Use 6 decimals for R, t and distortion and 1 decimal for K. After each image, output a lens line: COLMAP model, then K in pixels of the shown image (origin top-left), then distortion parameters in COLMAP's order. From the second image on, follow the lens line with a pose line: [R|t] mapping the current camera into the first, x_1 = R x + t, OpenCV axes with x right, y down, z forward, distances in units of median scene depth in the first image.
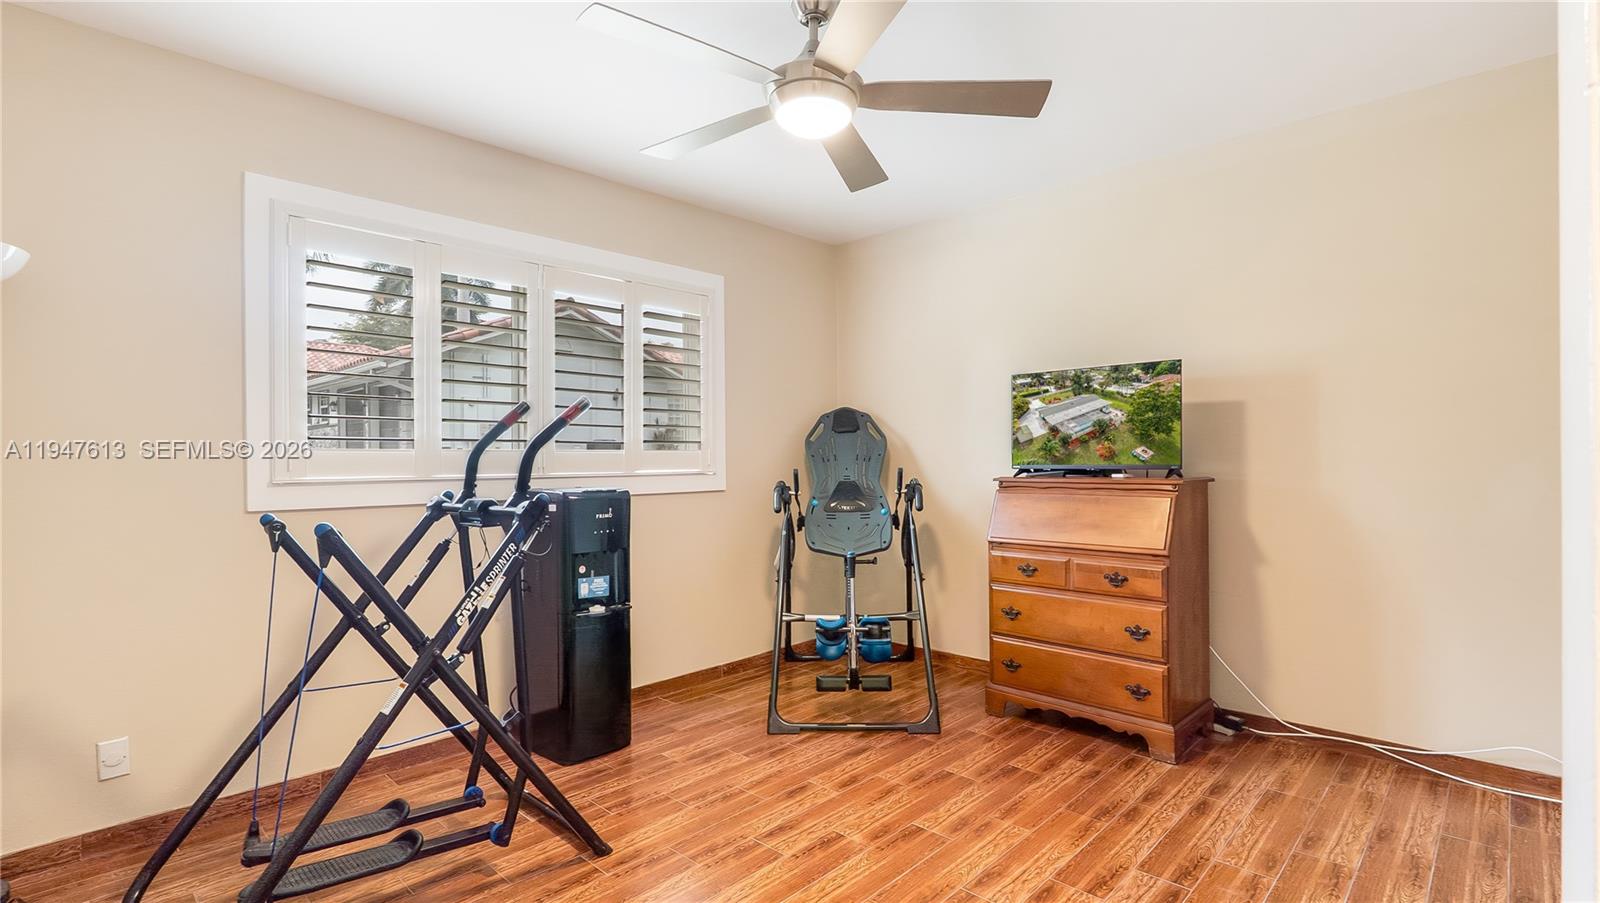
lens RADIAL K [[749.7, 0, 785.3], [0, 749.7, 453.2], [0, 0, 1]] dist [-0.005951, 0.000118]
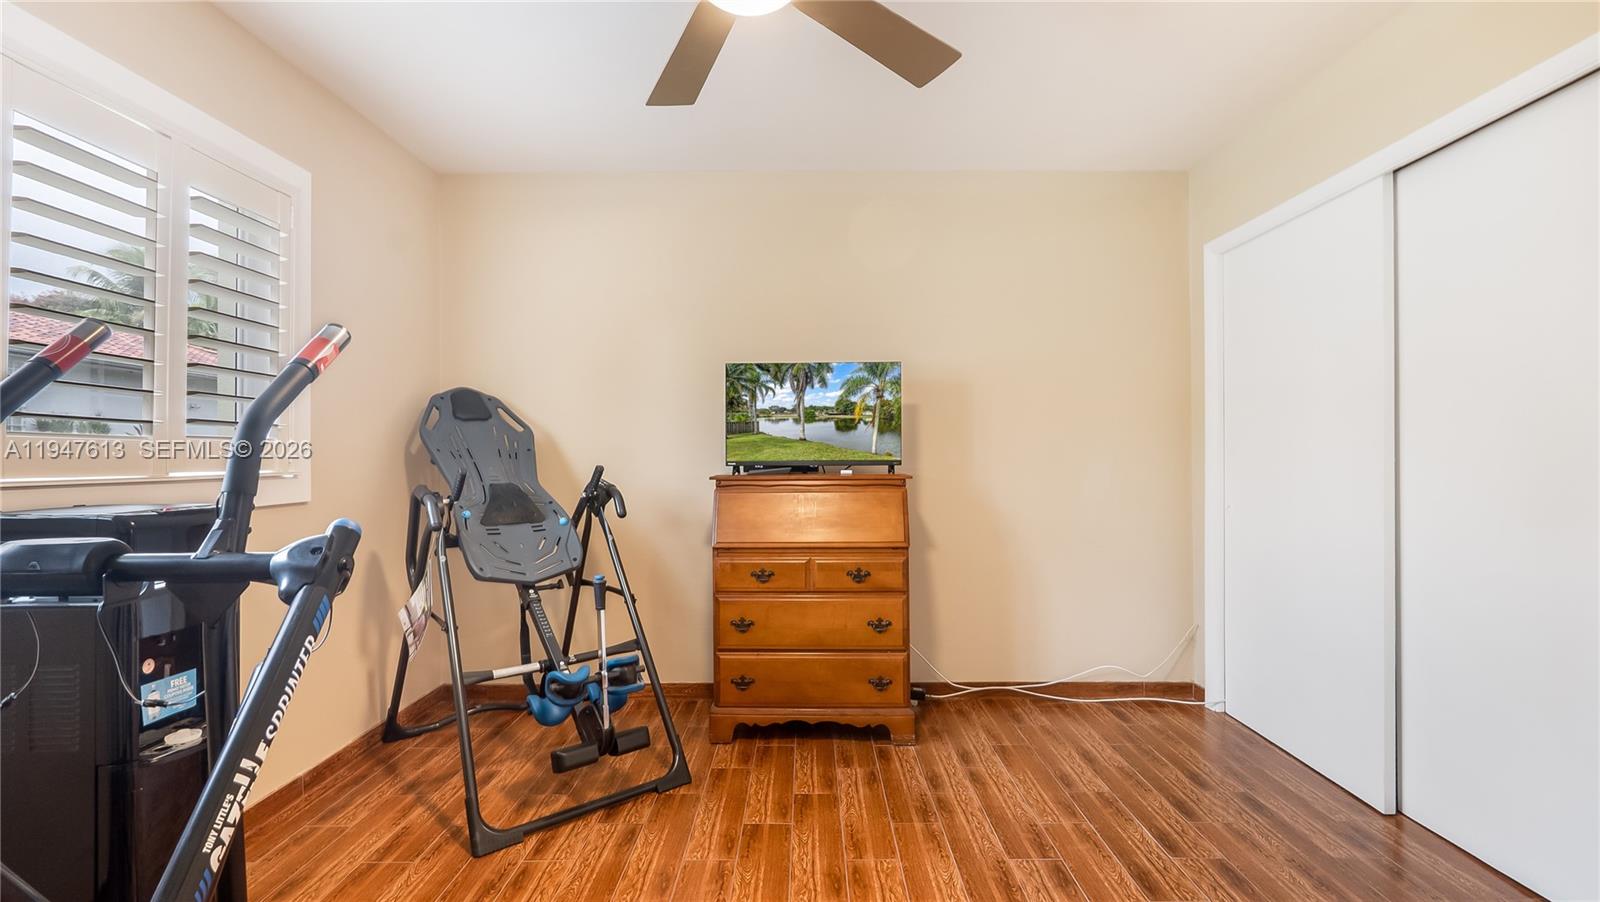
lens RADIAL K [[749.7, 0, 800.1], [0, 749.7, 445.8], [0, 0, 1]] dist [-0.005951, 0.000118]
pose [[0.713949, 0.014807, 0.700041, -0.311150], [-0.006699, 0.999875, -0.014318, 0.009811], [-0.700166, 0.005533, 0.713959, 0.326961]]
